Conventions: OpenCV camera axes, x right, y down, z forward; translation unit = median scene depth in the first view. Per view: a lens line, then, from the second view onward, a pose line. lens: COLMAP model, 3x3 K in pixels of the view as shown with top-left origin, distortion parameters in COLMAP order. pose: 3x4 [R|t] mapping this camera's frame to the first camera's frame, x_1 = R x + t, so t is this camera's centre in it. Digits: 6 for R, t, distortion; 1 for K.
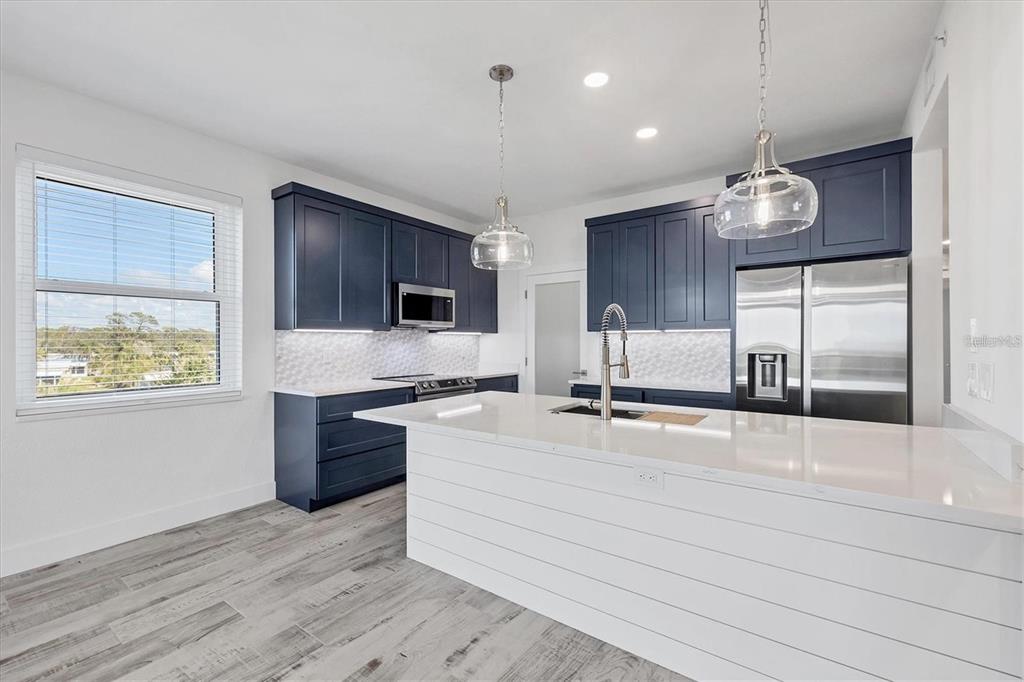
lens RADIAL K [[426.7, 0, 509.7], [0, 426.7, 343.5], [0, 0, 1]] dist [0.000133, -0.000134]
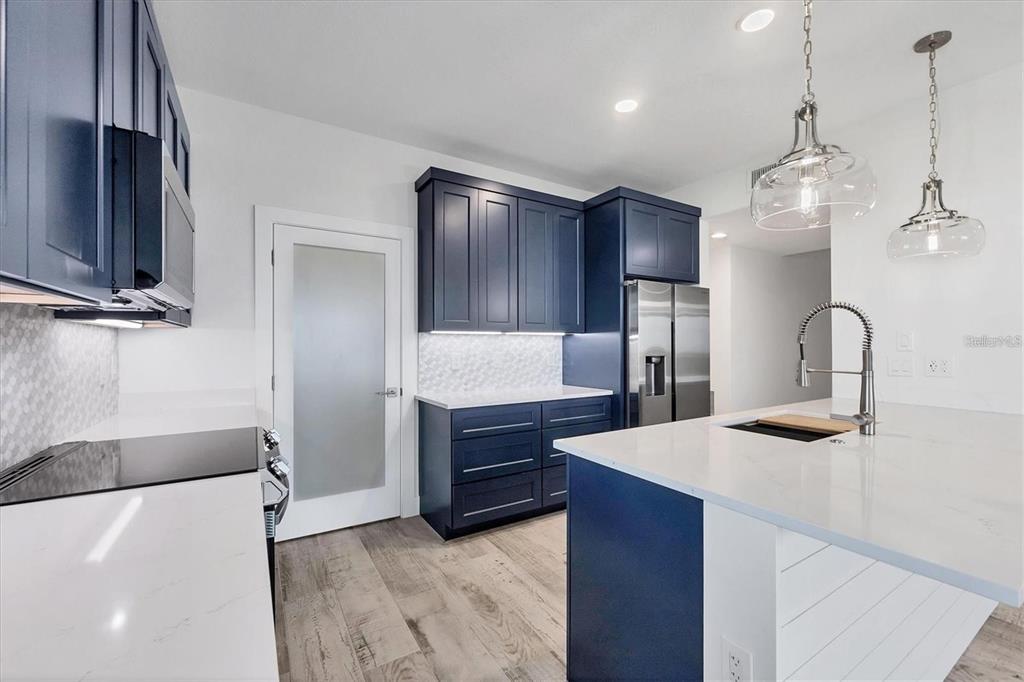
lens RADIAL K [[426.7, 0, 509.7], [0, 426.7, 343.5], [0, 0, 1]] dist [0.000133, -0.000134]
pose [[0.385880, 0.004741, 0.922537, -0.432872], [0.004922, 0.999962, -0.007198, -0.002148], [-0.922536, 0.007318, 0.385842, 0.669048]]
